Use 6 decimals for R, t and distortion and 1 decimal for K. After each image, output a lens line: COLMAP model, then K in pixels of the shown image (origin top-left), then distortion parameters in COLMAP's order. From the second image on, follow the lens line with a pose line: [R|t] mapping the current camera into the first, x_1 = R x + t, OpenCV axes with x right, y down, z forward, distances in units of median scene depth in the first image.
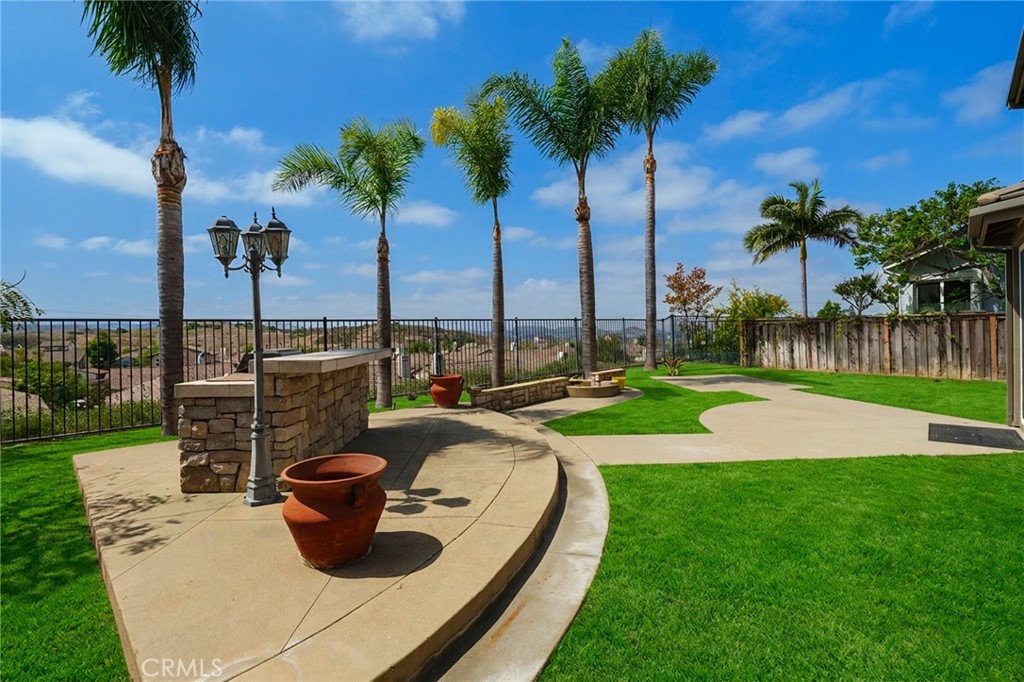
lens RADIAL K [[489.4, 0, 515.5], [0, 489.4, 337.9], [0, 0, 1]] dist [-0.001902, -0.000216]
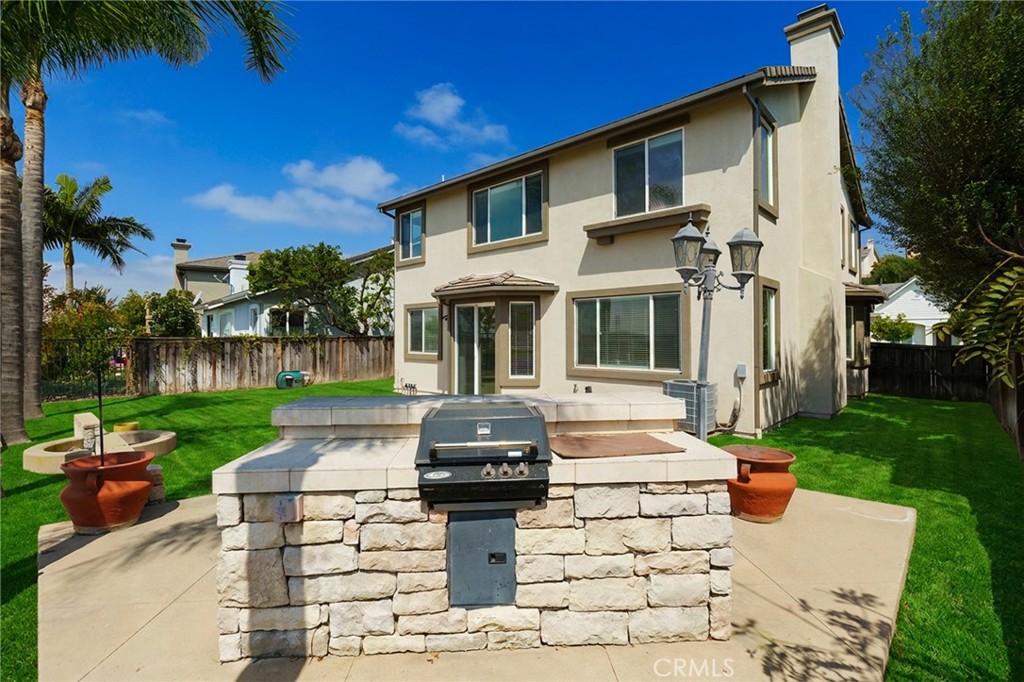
lens RADIAL K [[490.0, 0, 522.4], [0, 490.0, 340.5], [0, 0, 1]] dist [-0.001825, -0.000245]
pose [[-0.047341, 0.002546, 0.998876, -0.442071], [0.026904, 0.999637, -0.001273, -0.018531], [-0.998516, 0.026813, -0.047392, 0.446187]]
